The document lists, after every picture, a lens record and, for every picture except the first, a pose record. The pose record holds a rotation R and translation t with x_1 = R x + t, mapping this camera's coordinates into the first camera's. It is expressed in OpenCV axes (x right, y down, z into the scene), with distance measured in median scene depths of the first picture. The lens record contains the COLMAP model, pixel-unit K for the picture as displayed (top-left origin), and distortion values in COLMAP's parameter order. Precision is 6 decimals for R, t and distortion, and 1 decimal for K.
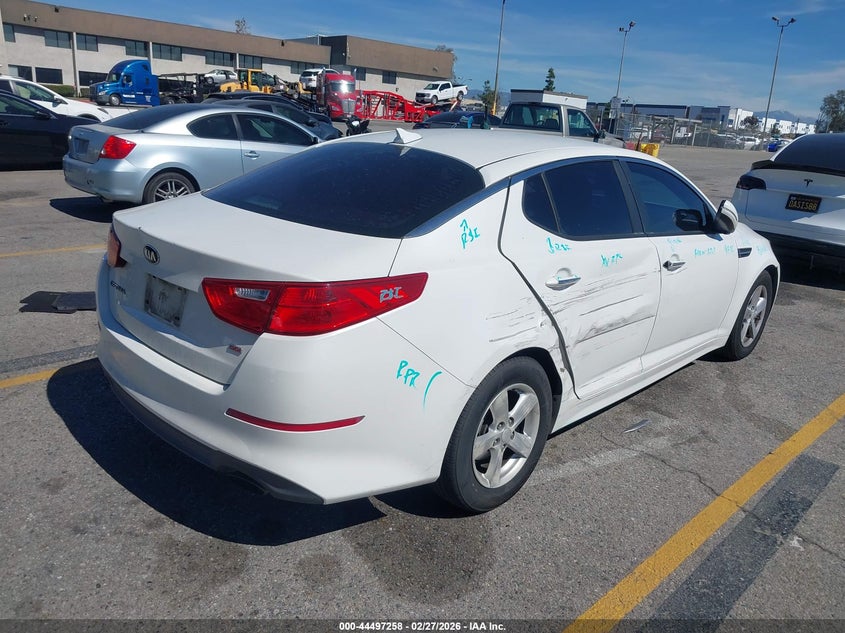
lens RADIAL K [[777.2, 0, 421.8], [0, 777.2, 317.6], [0, 0, 1]] dist [-0.008748, -0.003309]
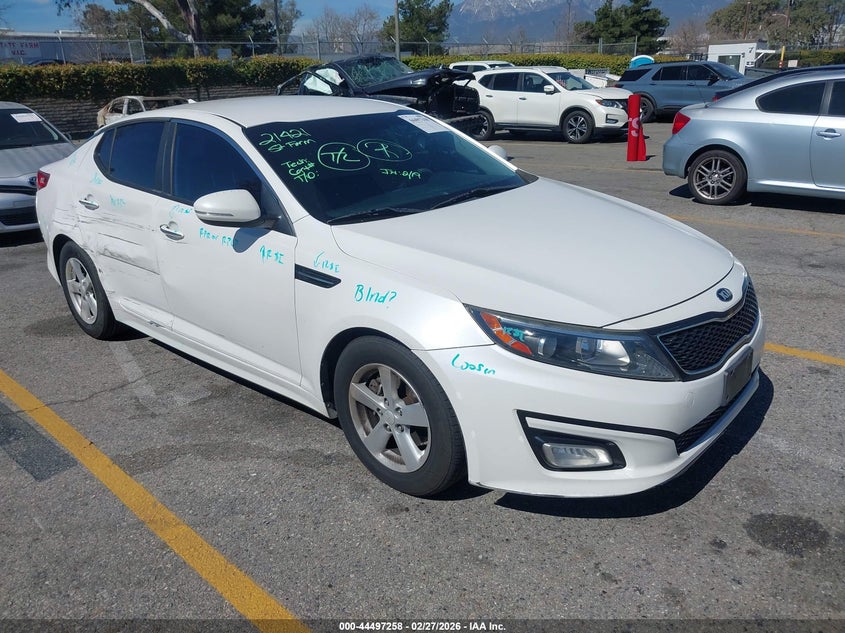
lens RADIAL K [[777.2, 0, 421.3], [0, 777.2, 314.9], [0, 0, 1]] dist [-0.008748, -0.003309]
pose [[-0.105877, 0.233324, -0.966618, 1.059564], [-0.224280, 0.941430, 0.251810, -0.242341], [0.968756, 0.243454, -0.047346, 1.162376]]
